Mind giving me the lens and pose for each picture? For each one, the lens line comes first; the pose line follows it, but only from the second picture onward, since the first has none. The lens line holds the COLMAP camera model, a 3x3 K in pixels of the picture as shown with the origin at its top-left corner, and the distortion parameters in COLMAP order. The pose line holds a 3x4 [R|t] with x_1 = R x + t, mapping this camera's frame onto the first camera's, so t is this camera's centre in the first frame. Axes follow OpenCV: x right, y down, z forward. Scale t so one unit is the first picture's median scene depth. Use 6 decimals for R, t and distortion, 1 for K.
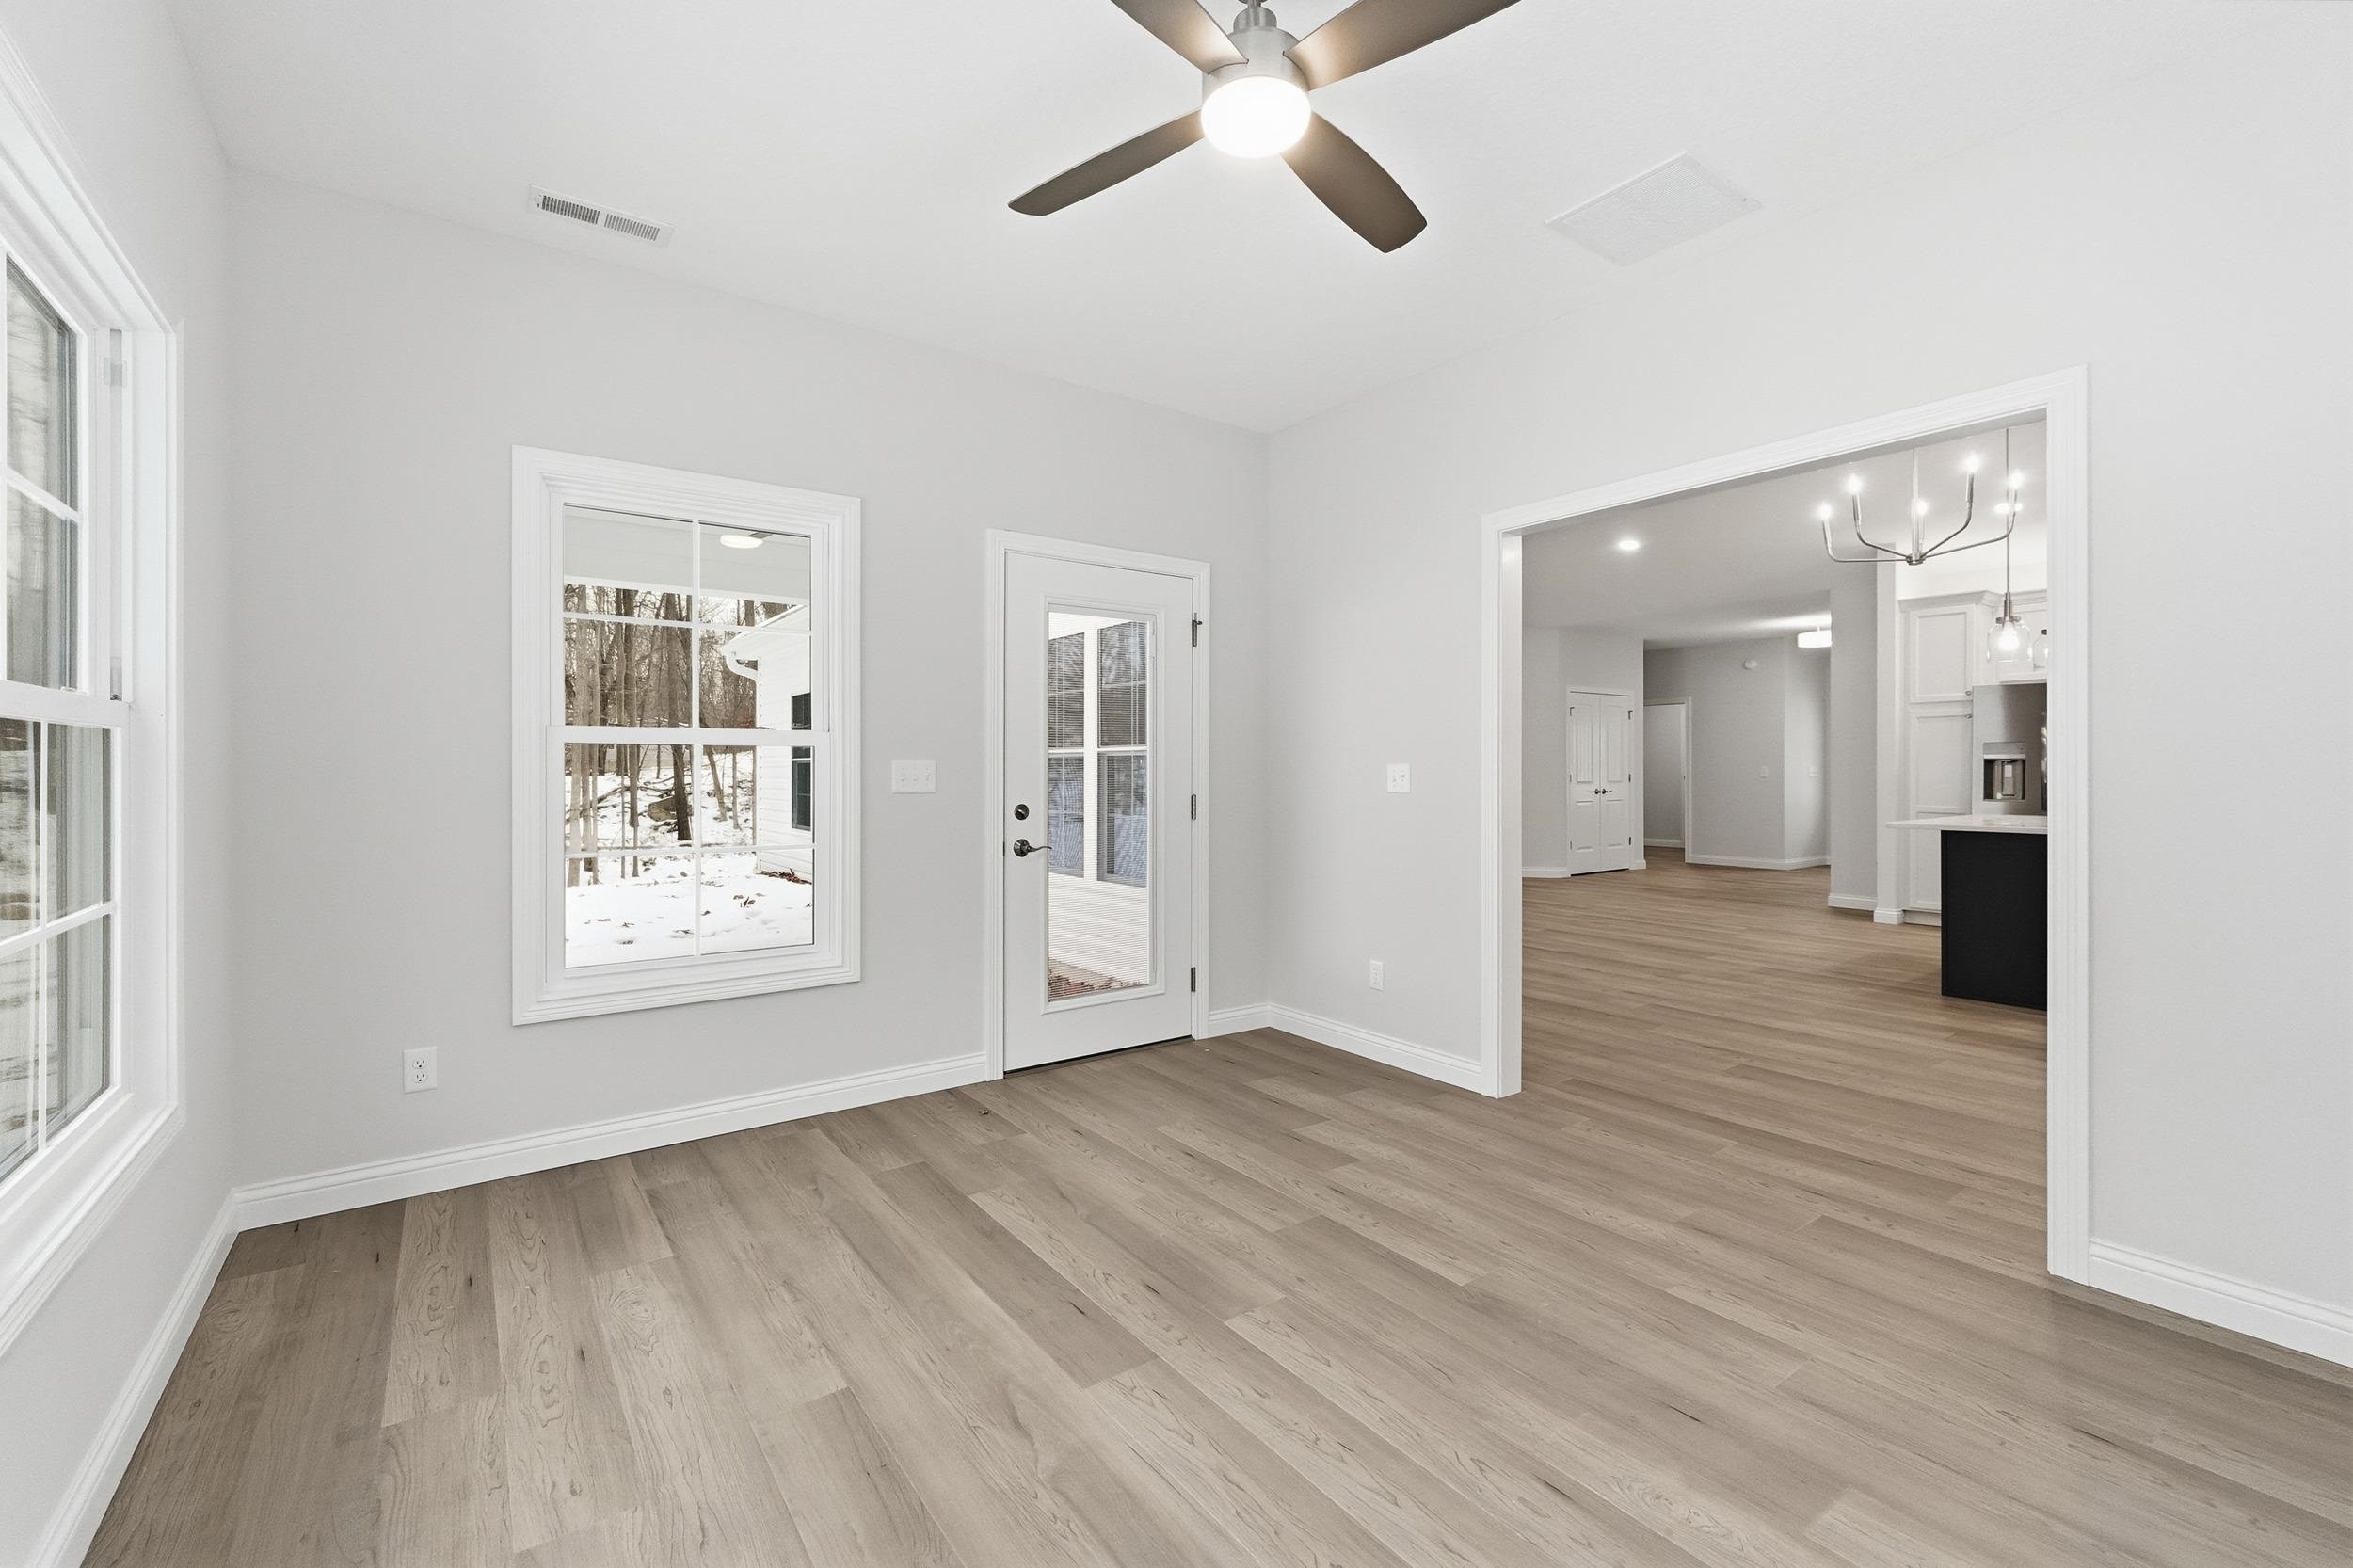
lens RADIAL K [[993.4, 0, 1155.3], [0, 993.4, 776.0], [0, 0, 1]] dist [-0.001853, -0.000144]
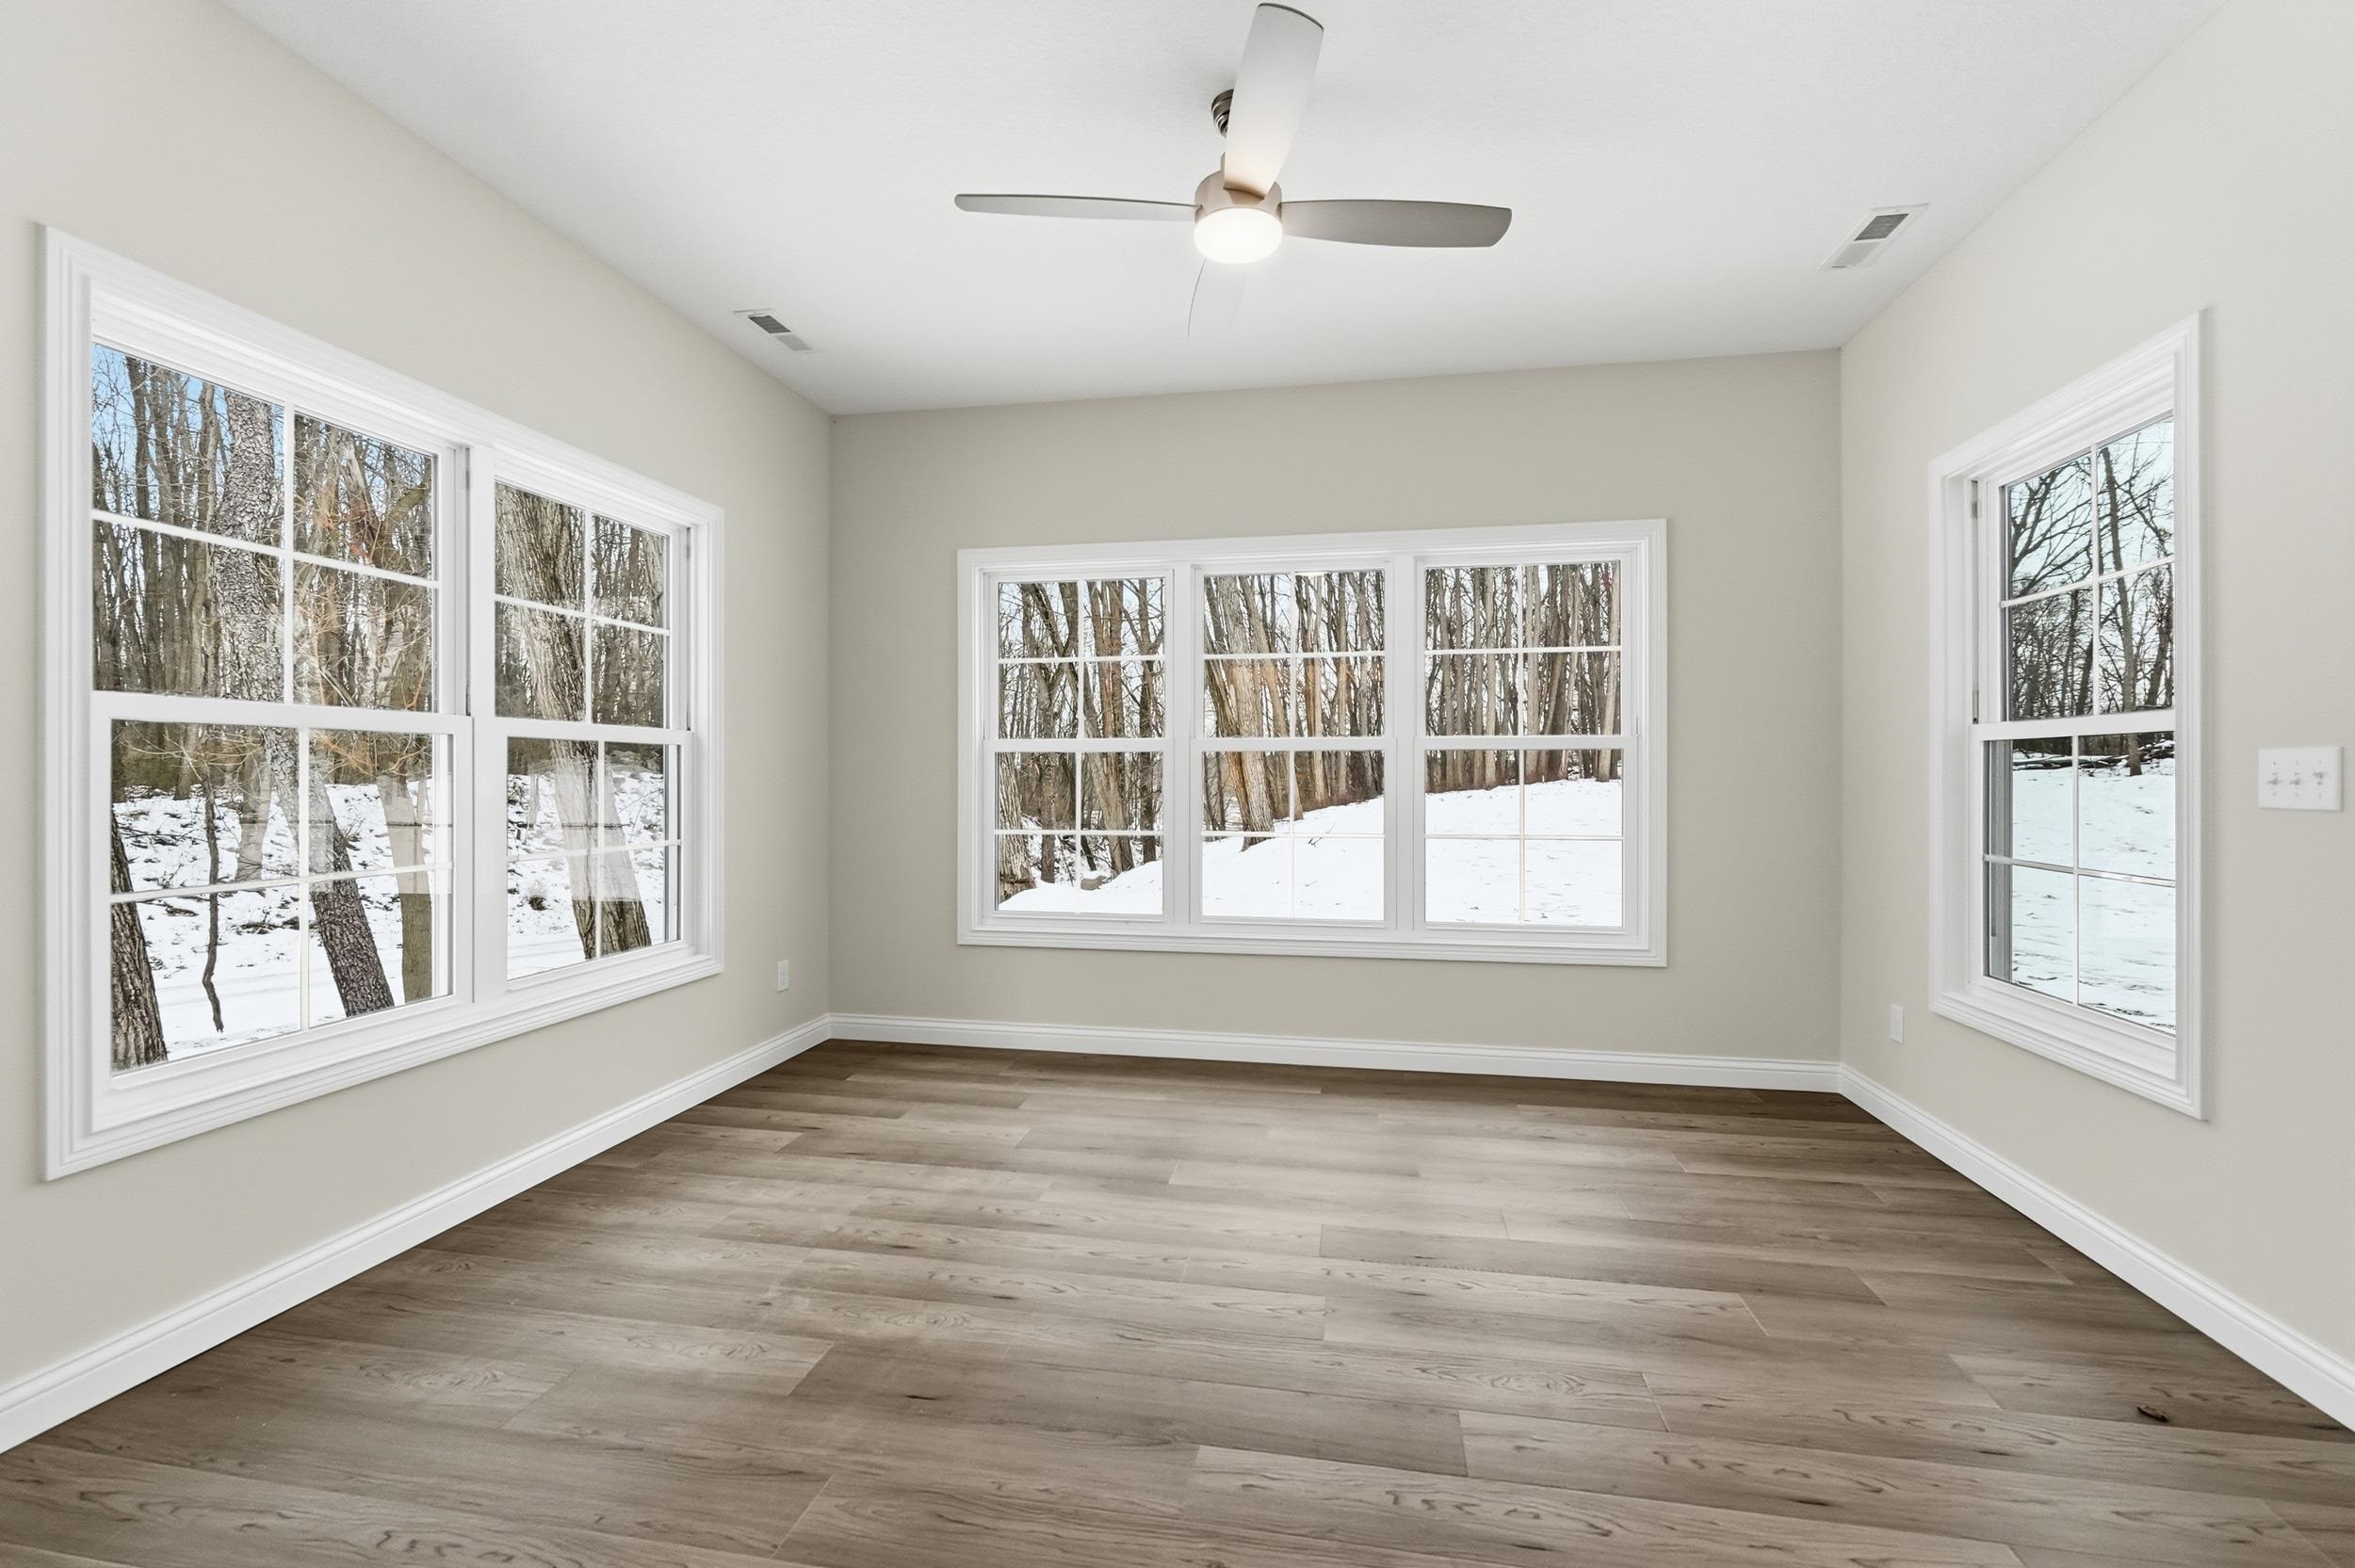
lens RADIAL K [[997.6, 0, 1174.4], [0, 997.6, 774.2], [0, 0, 1]] dist [0.000427, 0.000699]
pose [[-0.713033, -0.000745, -0.701130, 0.737539], [-0.005866, 0.999971, 0.004903, 0.001998], [0.701106, 0.007609, -0.713017, 1.318616]]
